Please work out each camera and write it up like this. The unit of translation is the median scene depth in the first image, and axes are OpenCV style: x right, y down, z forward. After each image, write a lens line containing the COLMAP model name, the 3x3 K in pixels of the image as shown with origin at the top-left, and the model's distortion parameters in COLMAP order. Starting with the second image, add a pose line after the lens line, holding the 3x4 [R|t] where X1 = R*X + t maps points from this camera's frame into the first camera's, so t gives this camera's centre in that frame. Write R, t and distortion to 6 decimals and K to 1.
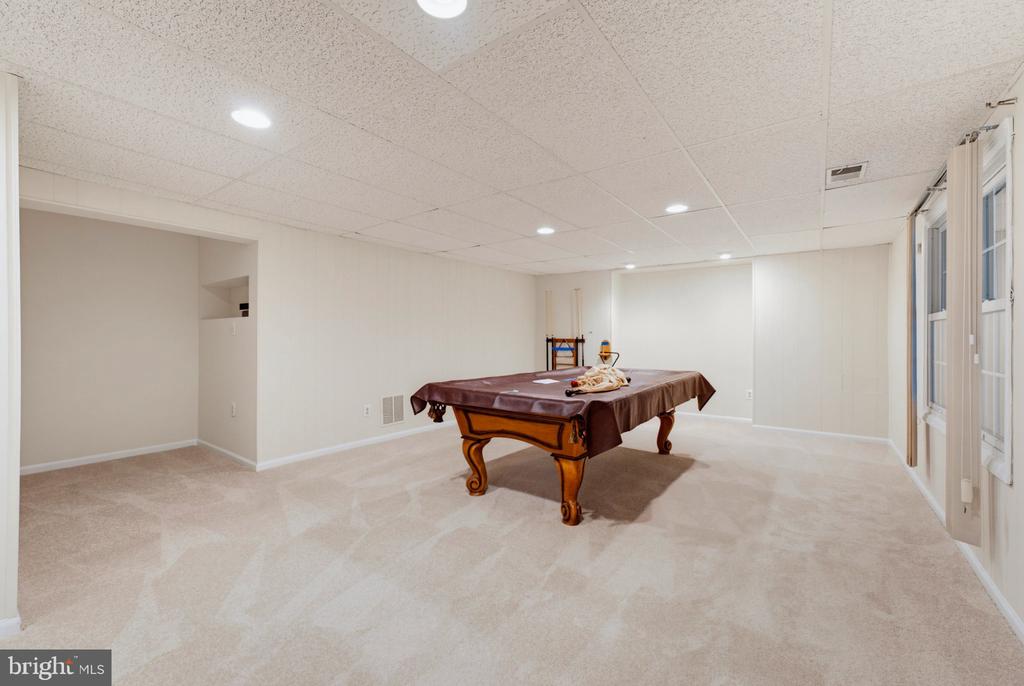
lens RADIAL K [[414.5, 0, 515.5], [0, 414.5, 339.3], [0, 0, 1]] dist [-0.001698, 0.002681]
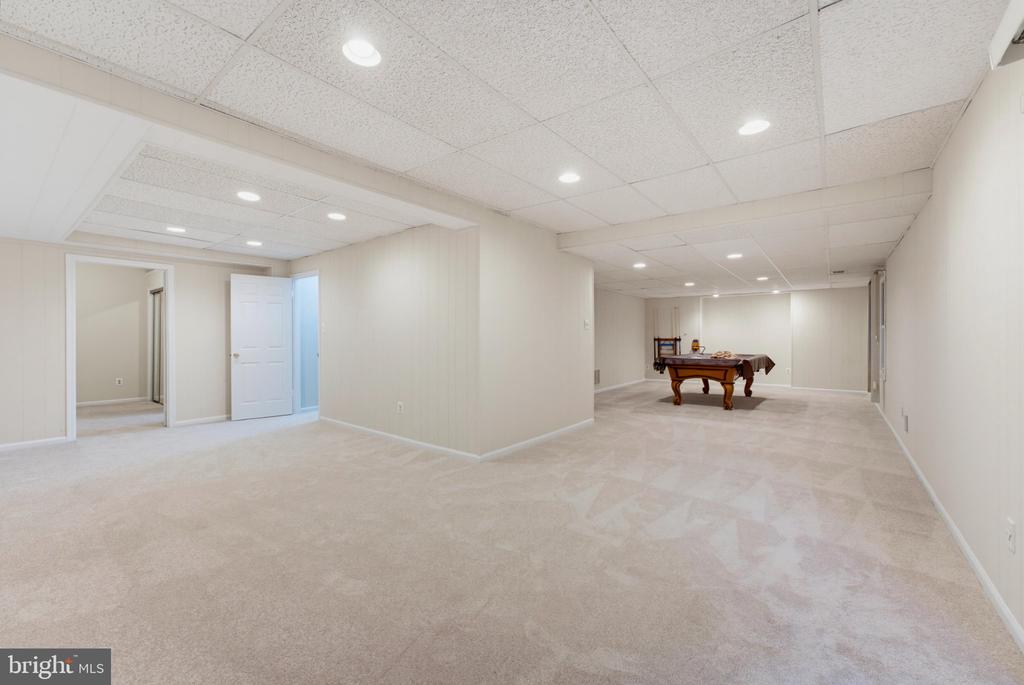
lens RADIAL K [[414.5, 0, 507.6], [0, 414.5, 340.9], [0, 0, 1]] dist [-0.001698, 0.002681]
pose [[0.999275, -0.004864, -0.037768, -0.564916], [0.004915, 0.999987, 0.001262, 0.004683], [0.037761, -0.001447, 0.999286, -0.802373]]
